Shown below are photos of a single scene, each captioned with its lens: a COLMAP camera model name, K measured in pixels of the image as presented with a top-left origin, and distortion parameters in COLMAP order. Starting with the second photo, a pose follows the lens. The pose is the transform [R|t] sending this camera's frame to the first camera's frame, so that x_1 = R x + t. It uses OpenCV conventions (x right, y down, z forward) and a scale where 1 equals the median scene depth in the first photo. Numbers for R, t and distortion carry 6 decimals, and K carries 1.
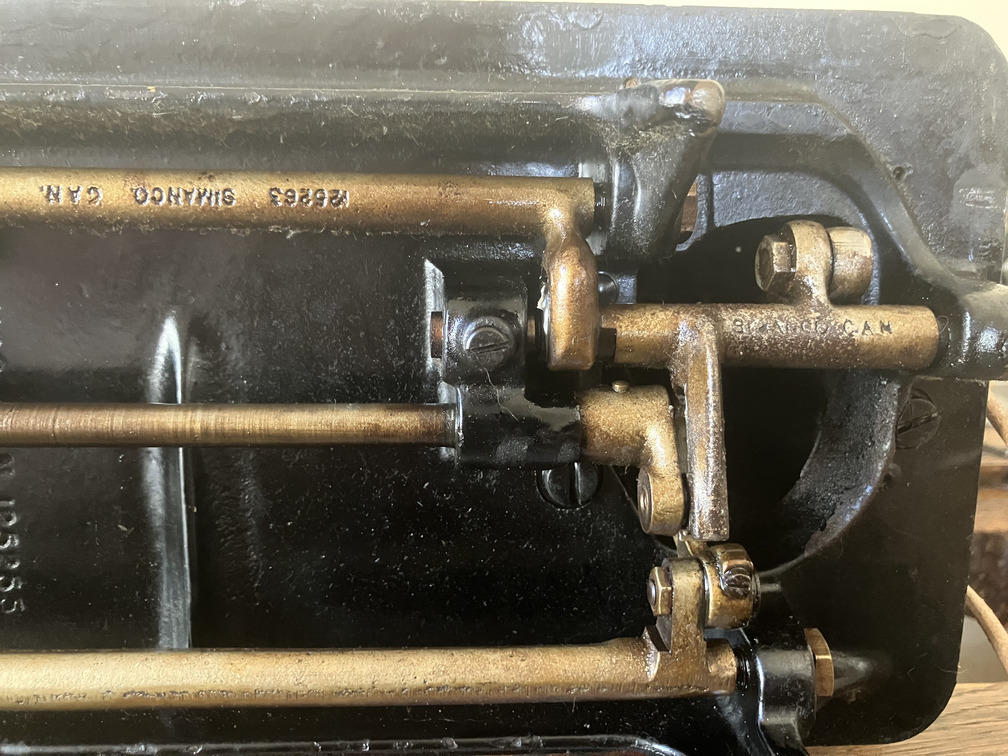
lens RADIAL K [[836.8, 0, 504.0], [0, 836.8, 378.0], [0, 0, 1]] dist [-0.004003, -0.004096]
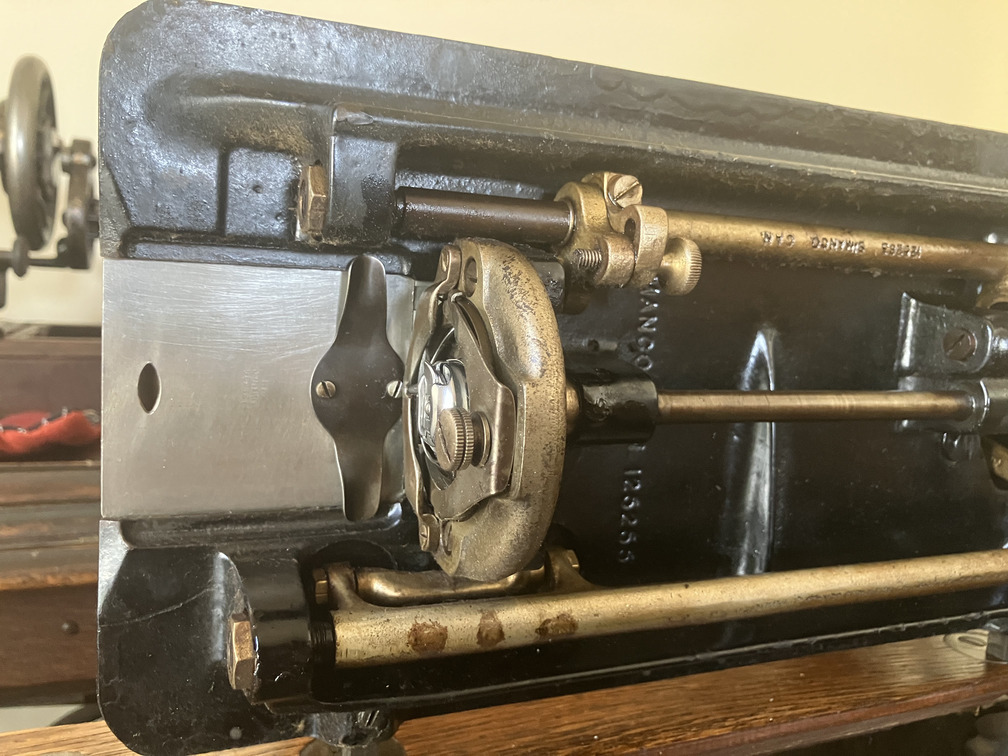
lens RADIAL K [[836.8, 0, 504.0], [0, 836.8, 378.0], [0, 0, 1]] dist [-0.004003, -0.004096]
pose [[0.941479, 0.000676, 0.337071, -1.382241], [0.004831, 0.999868, -0.015496, 0.029195], [-0.337037, 0.016218, 0.941352, -0.146398]]
